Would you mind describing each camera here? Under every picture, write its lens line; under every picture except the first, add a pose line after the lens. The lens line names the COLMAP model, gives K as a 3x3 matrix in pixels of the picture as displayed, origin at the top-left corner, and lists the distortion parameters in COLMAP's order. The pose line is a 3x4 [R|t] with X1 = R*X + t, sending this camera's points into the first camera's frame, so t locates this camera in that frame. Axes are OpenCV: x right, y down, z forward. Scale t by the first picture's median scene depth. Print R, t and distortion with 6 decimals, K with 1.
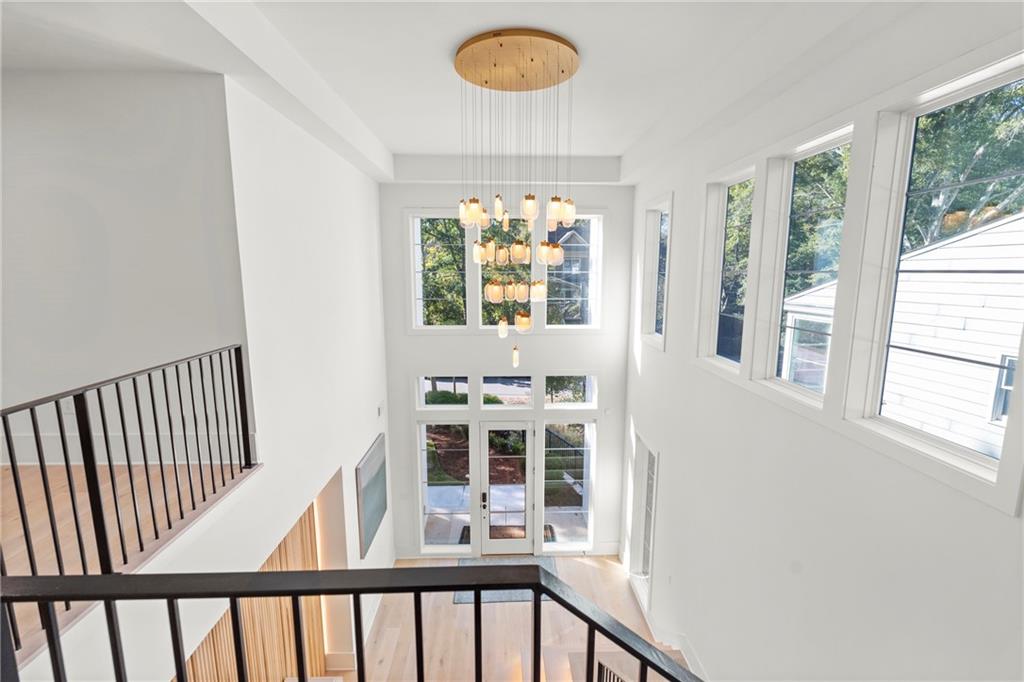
lens RADIAL K [[453.9, 0, 492.7], [0, 453.9, 341.0], [0, 0, 1]] dist [-0.000281, -0.000043]
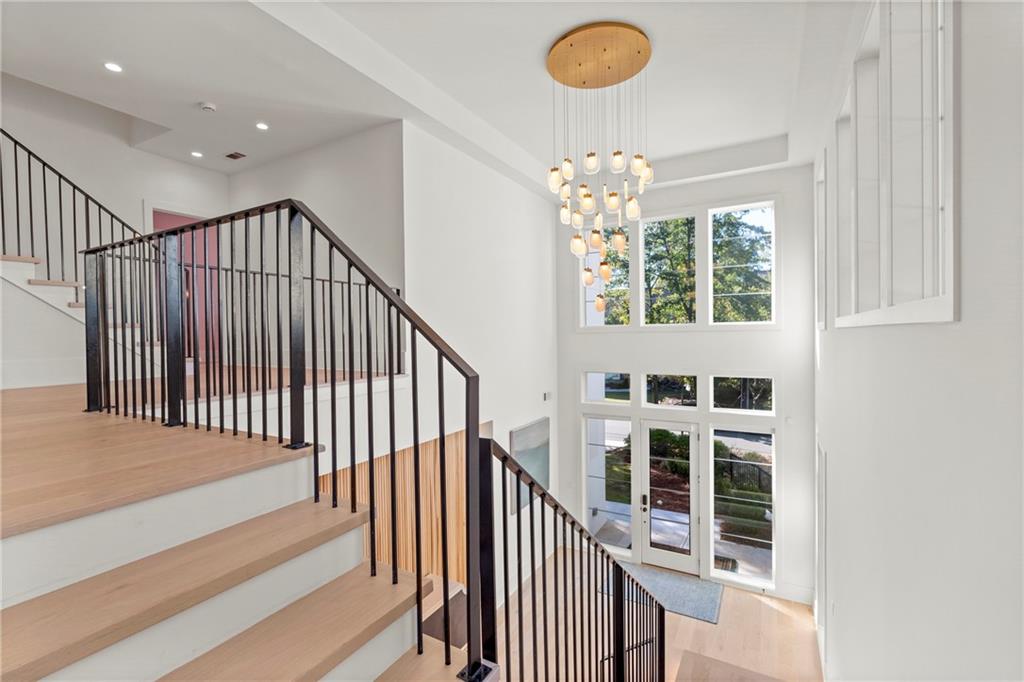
lens RADIAL K [[455.1, 0, 513.3], [0, 455.1, 353.0], [0, 0, 1]] dist [-0.001678, -0.000636]
pose [[0.853766, 0.006055, -0.520621, 0.251026], [-0.076686, 0.990489, -0.114238, 0.166024], [0.514978, 0.137457, 0.846111, -0.021137]]
